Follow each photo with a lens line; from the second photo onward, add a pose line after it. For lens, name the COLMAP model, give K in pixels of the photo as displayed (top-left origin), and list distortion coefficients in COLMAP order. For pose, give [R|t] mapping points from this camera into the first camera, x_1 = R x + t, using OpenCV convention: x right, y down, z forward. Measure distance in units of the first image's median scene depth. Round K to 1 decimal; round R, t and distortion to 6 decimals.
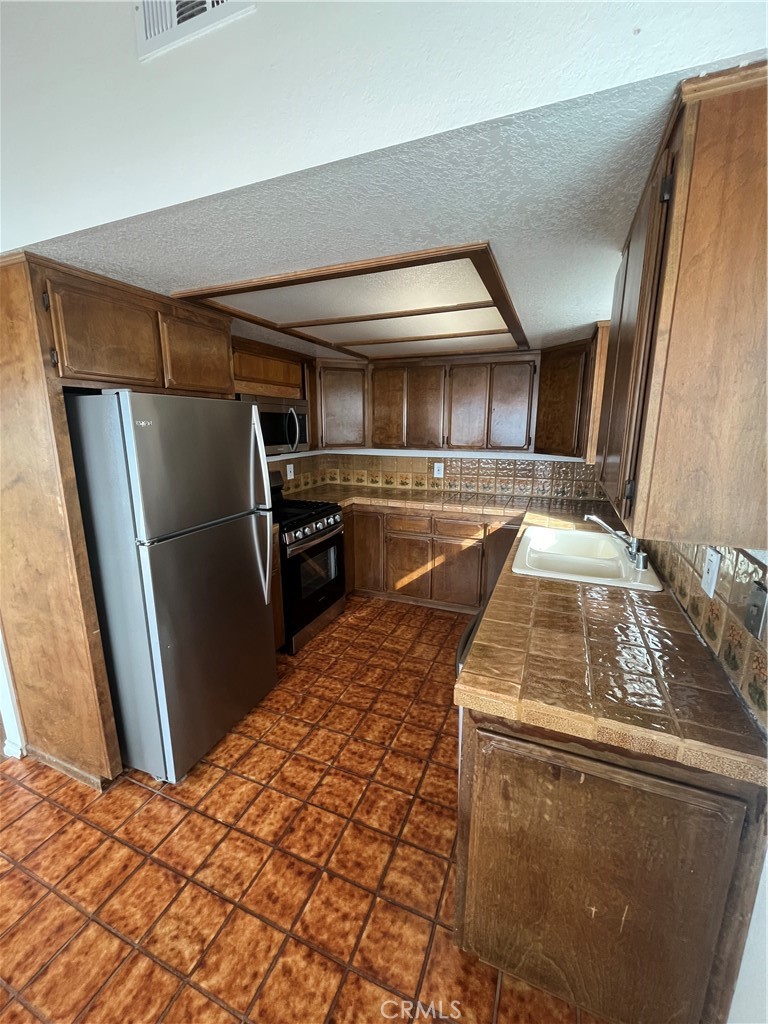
lens RADIAL K [[421.8, 0, 384.5], [0, 421.8, 512.4], [0, 0, 1]] dist [-0.004596, 0.000188]
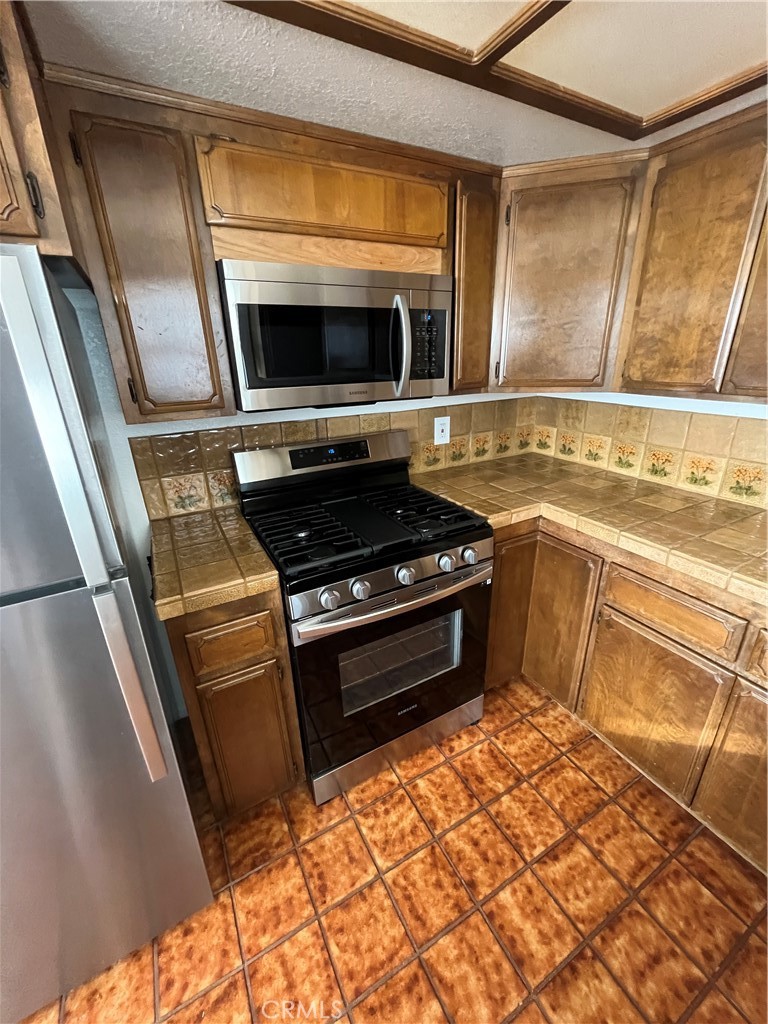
lens RADIAL K [[421.8, 0, 381.1], [0, 421.8, 512.1], [0, 0, 1]] dist [-0.004596, 0.000188]
pose [[0.781315, 0.205670, -0.589276, 0.058603], [-0.106108, 0.974173, 0.199319, -0.097575], [0.615051, -0.093204, 0.782959, 0.536195]]
